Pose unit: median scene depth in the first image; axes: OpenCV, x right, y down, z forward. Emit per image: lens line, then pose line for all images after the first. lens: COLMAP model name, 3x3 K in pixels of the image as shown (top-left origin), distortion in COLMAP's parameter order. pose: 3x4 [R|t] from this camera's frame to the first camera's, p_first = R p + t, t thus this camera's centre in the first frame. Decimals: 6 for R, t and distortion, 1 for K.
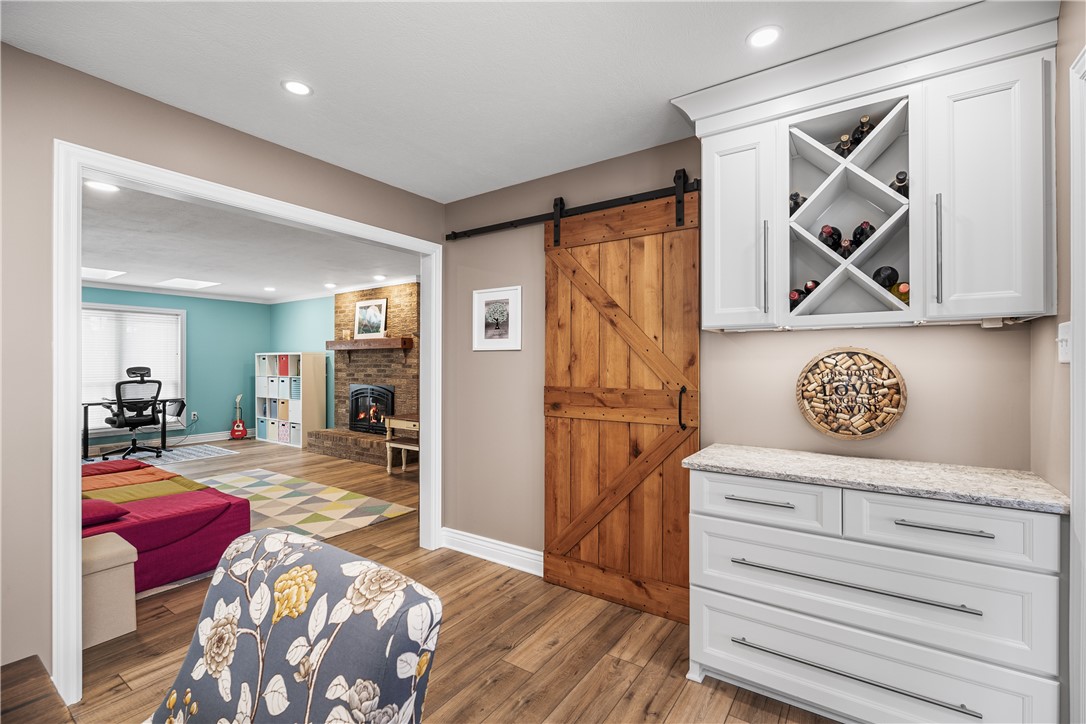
lens RADIAL K [[475.0, 0, 542.9], [0, 475.0, 363.8], [0, 0, 1]] dist [-0.003577, -0.000773]
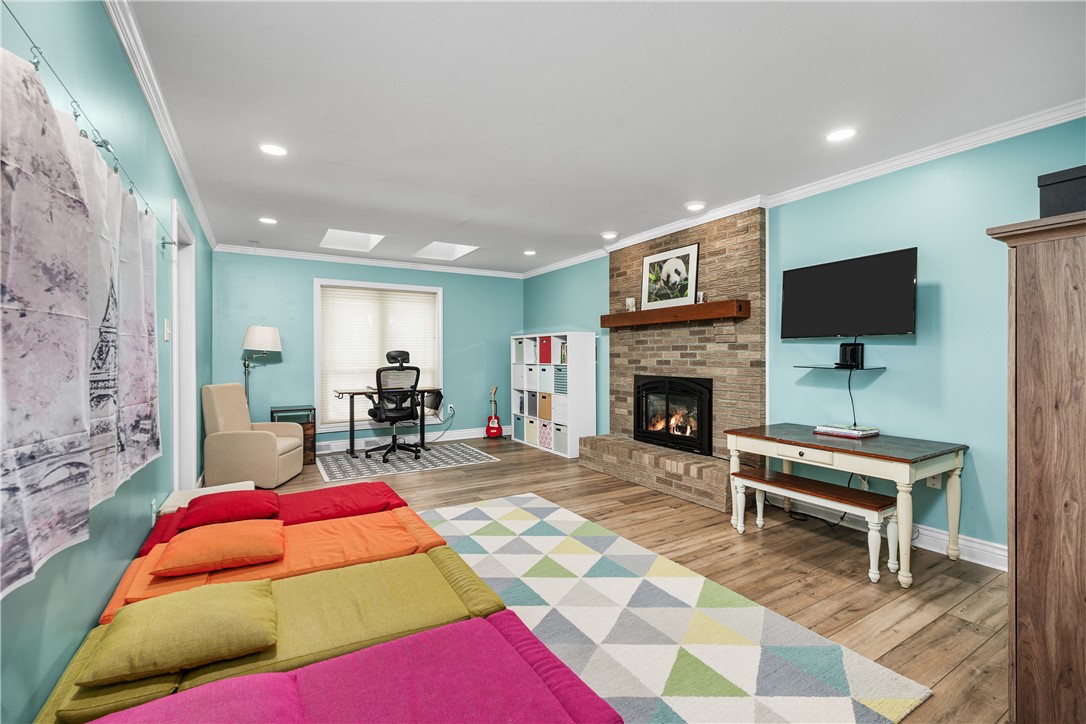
lens RADIAL K [[475.0, 0, 544.4], [0, 475.0, 360.4], [0, 0, 1]] dist [-0.003577, -0.000773]
pose [[0.910069, 0.001087, -0.414454, -0.250259], [0.002177, 0.999970, 0.007404, 0.016890], [0.414450, -0.007641, 0.910040, 0.319509]]
